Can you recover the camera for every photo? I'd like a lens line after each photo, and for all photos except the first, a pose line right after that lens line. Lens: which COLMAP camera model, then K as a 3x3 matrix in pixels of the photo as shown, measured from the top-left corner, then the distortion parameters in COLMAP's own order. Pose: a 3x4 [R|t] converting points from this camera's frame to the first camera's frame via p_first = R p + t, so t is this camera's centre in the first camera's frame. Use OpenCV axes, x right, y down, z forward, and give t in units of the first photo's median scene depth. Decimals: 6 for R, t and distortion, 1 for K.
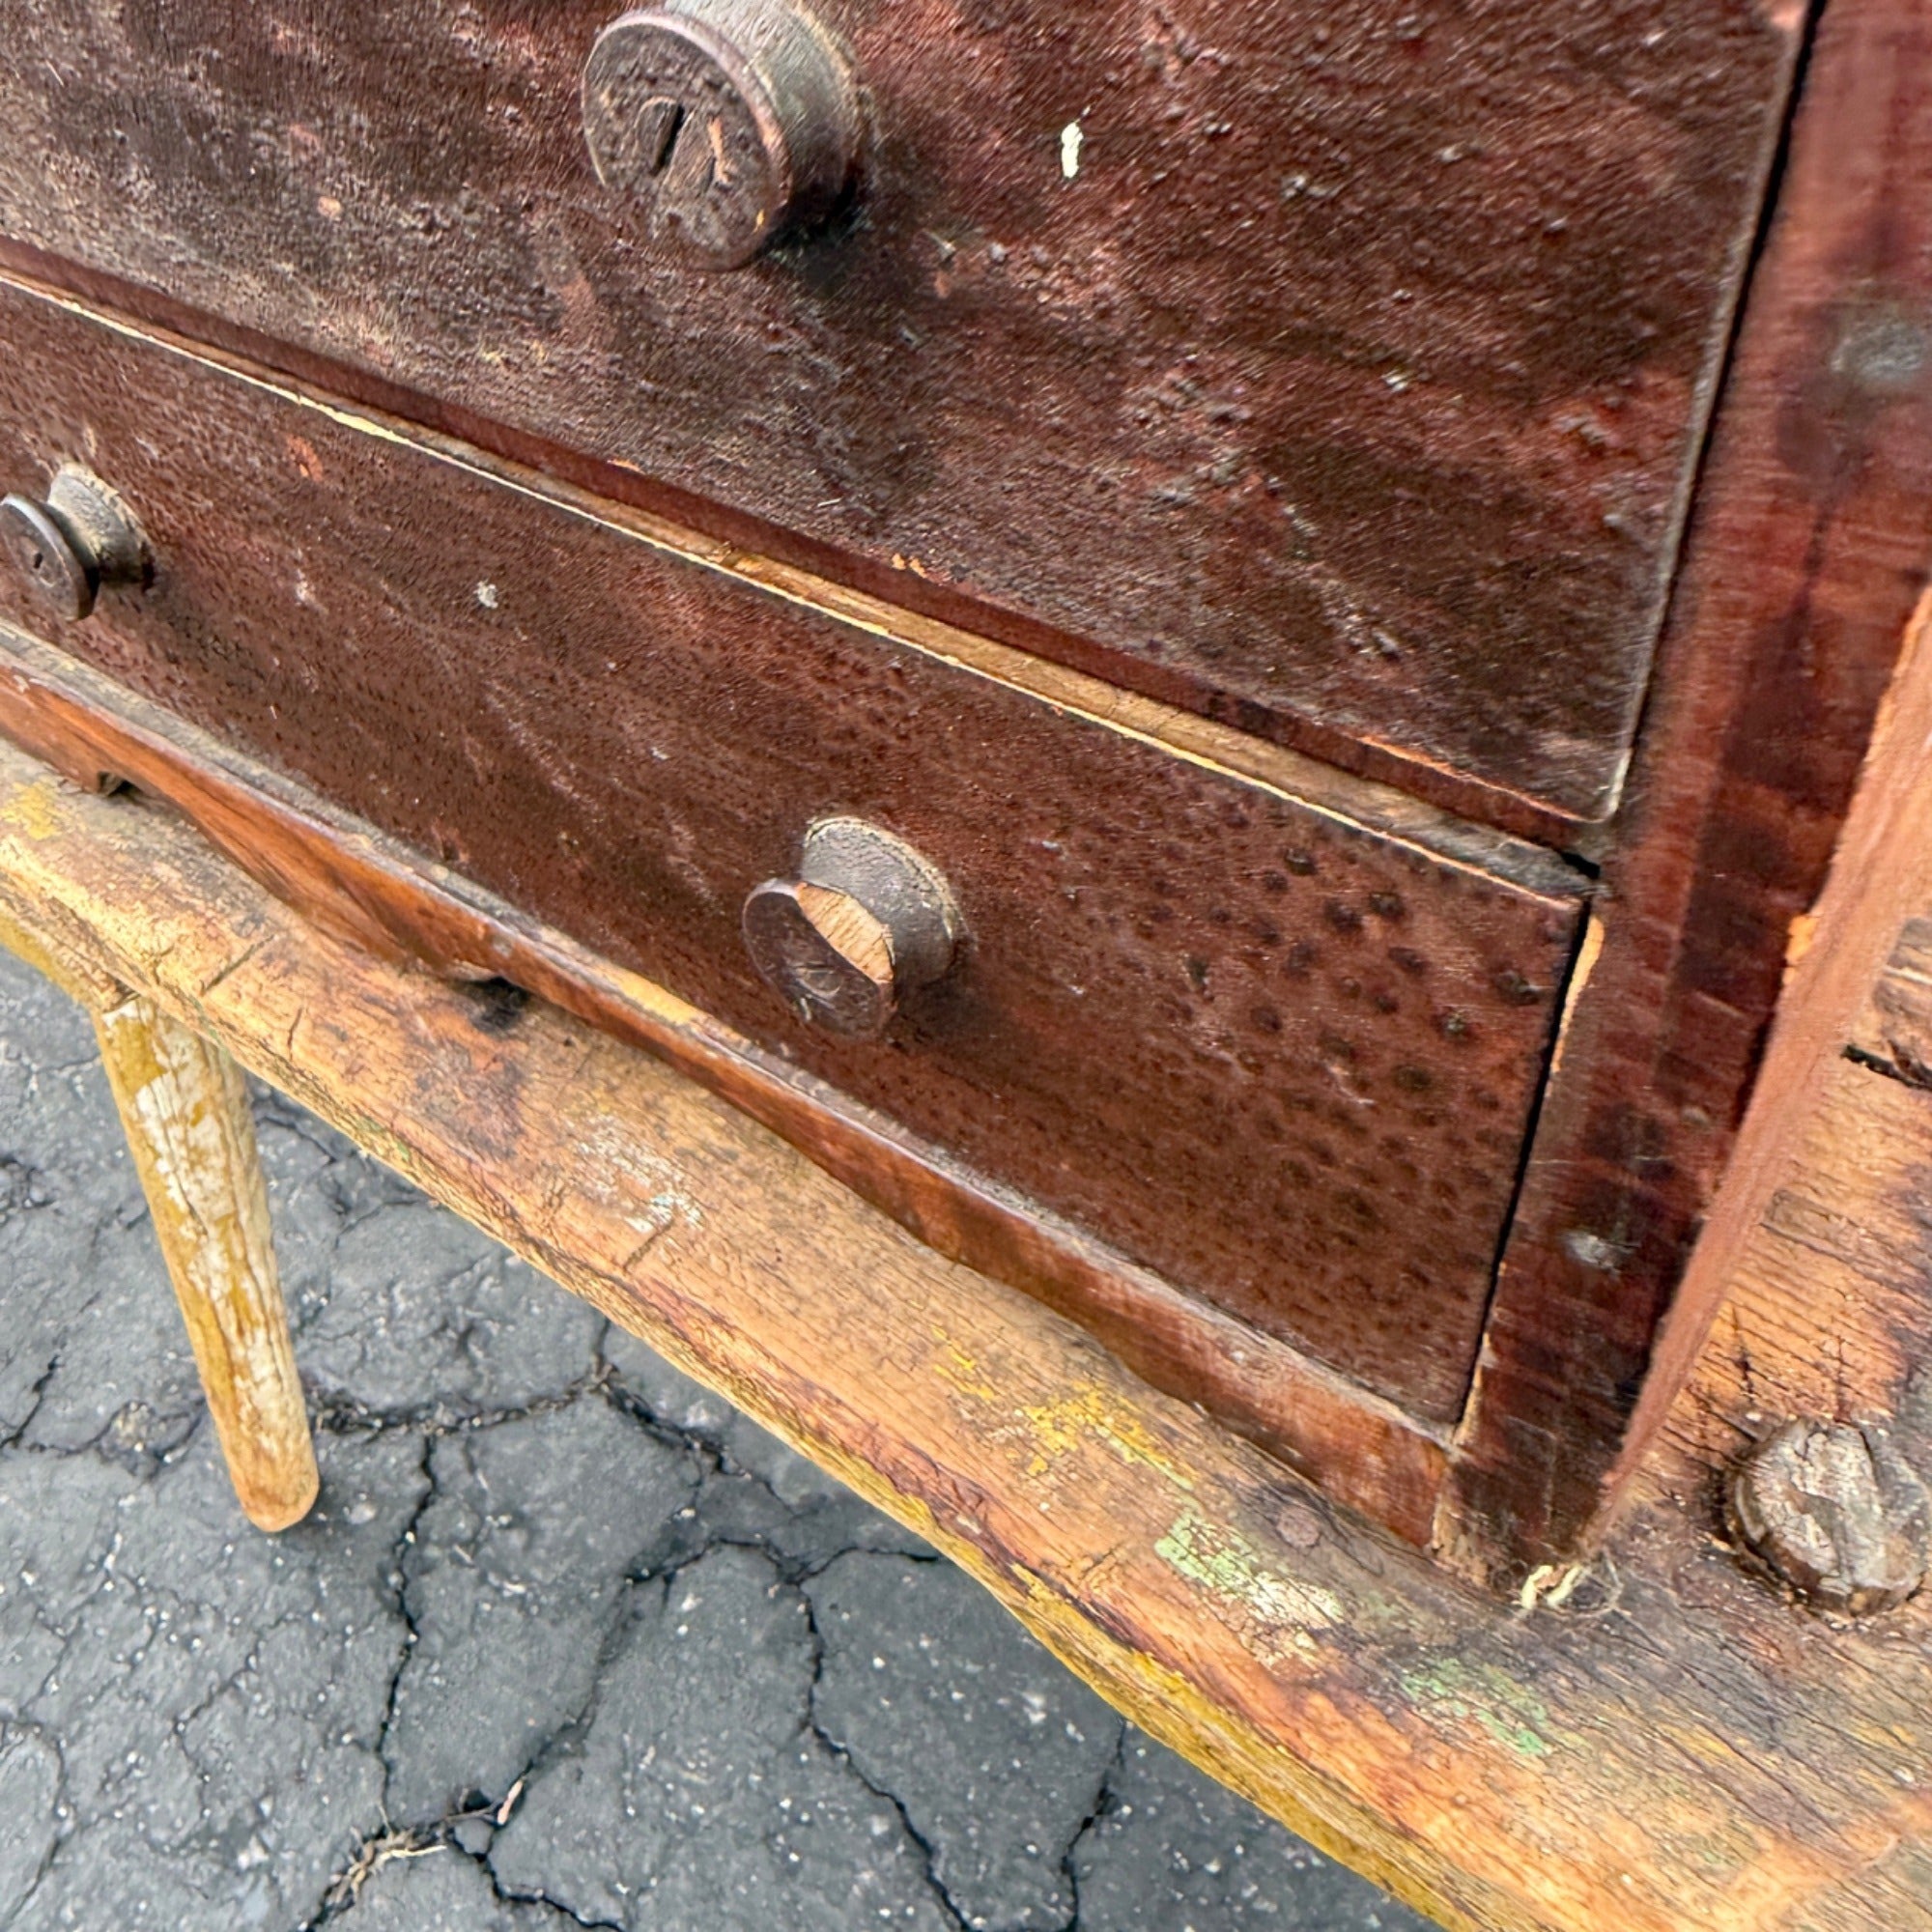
lens RADIAL K [[1904.5, 0, 887.8], [0, 1904.5, 814.8], [0, 0, 1]] dist [-0.006555, 0.000000]
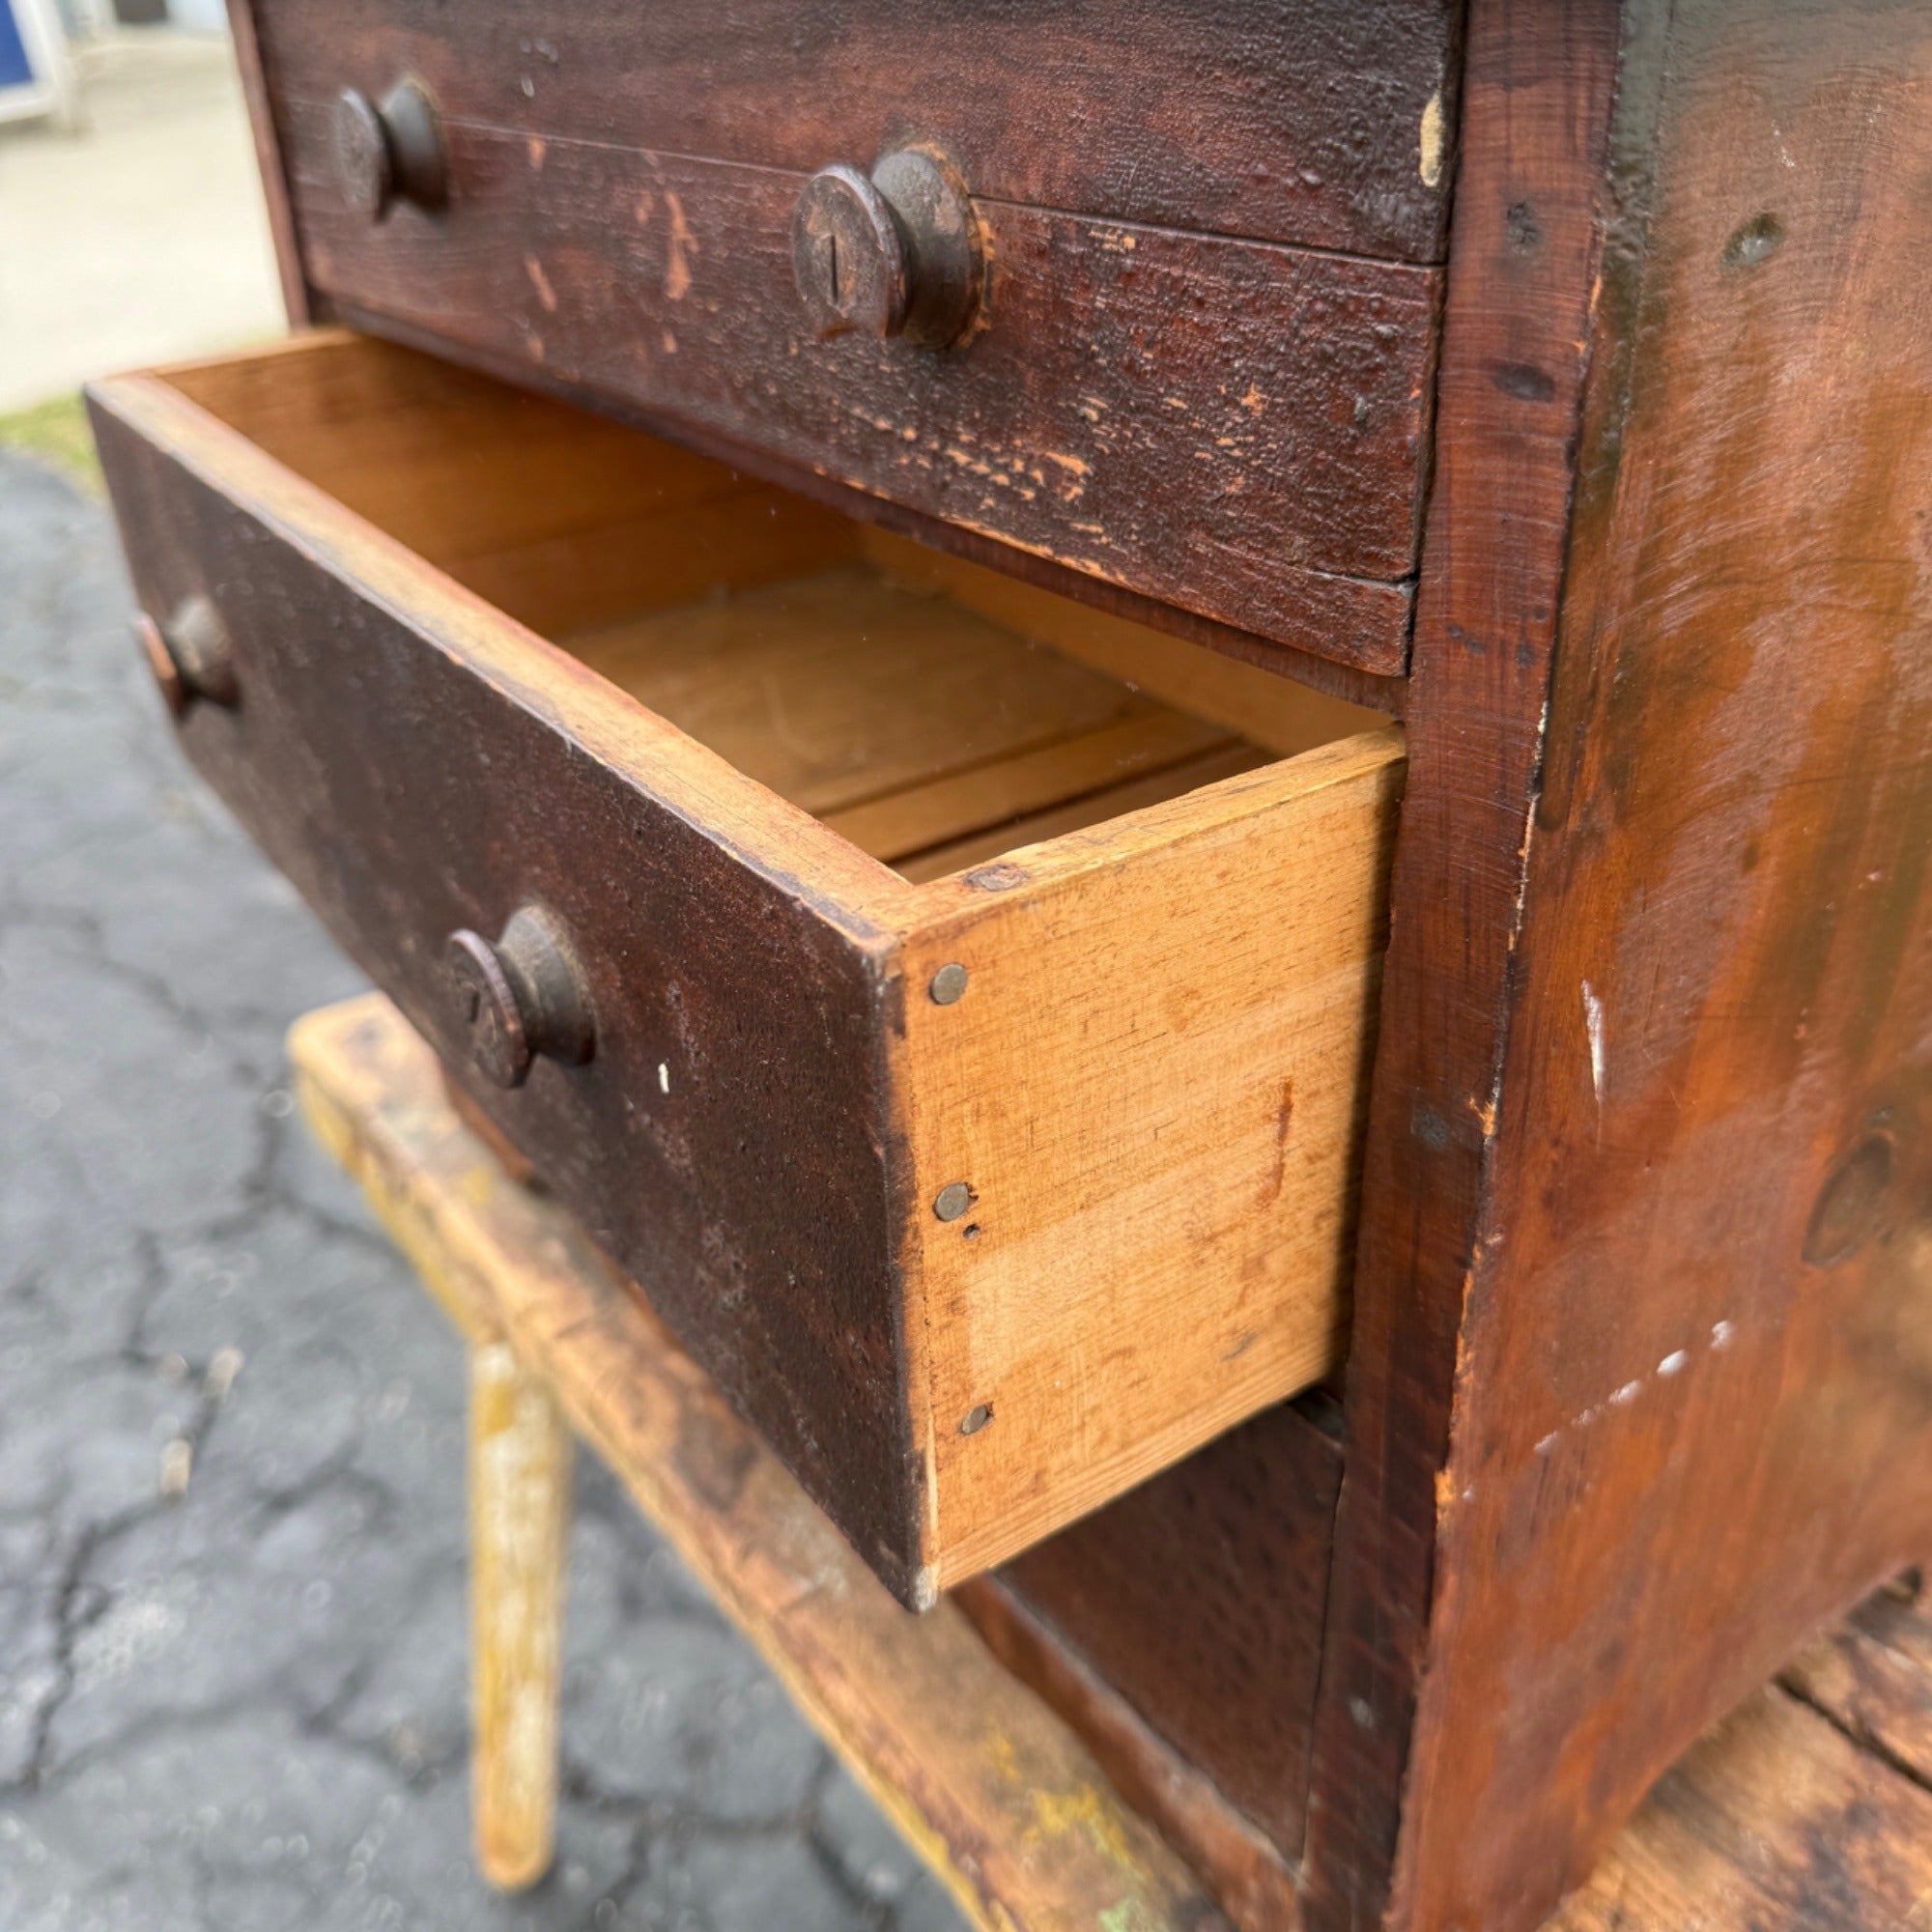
lens RADIAL K [[1904.5, 0, 905.9], [0, 1904.5, 948.4], [0, 0, 1]] dist [-0.006555, 0.000000]
pose [[0.954858, 0.179900, -0.236394, 0.246853], [-0.224325, 0.958344, -0.176789, 0.011025], [0.194742, 0.221837, 0.955439, -0.460187]]
